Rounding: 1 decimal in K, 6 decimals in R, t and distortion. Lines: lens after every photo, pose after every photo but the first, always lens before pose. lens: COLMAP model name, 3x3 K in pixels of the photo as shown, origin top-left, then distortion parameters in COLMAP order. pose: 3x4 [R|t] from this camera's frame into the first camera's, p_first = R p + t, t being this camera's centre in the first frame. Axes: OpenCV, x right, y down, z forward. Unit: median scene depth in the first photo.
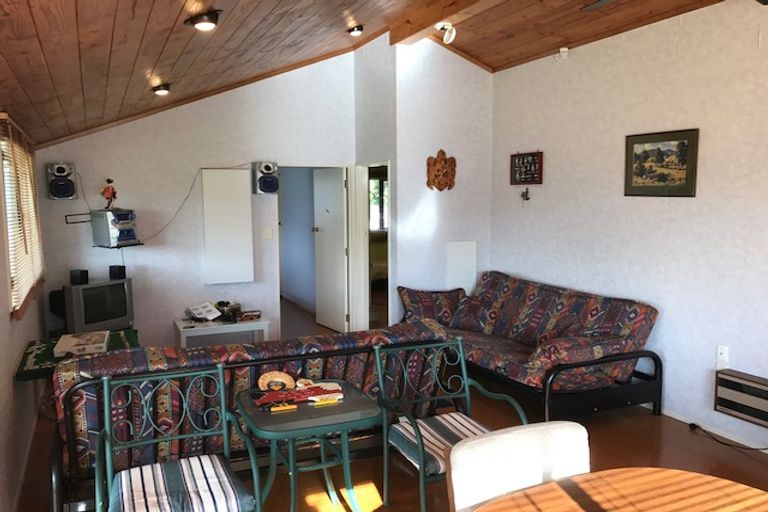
lens RADIAL K [[622.6, 0, 376.3], [0, 622.6, 269.0], [0, 0, 1]] dist [0.043013, -0.046396]
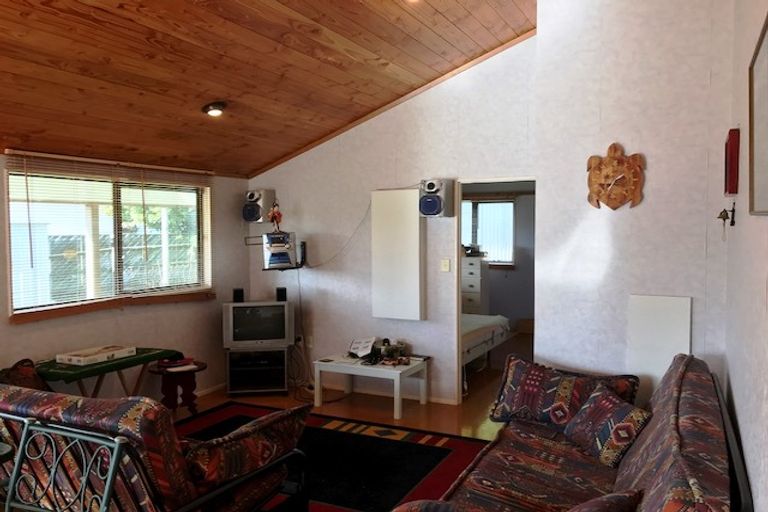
lens RADIAL K [[622.6, 0, 382.8], [0, 622.6, 257.5], [0, 0, 1]] dist [0.043013, -0.046396]
pose [[0.633374, 0.043629, -0.772615, 0.440569], [-0.091194, 0.995661, -0.018535, -0.046904], [0.768454, 0.082197, 0.634604, 0.443679]]
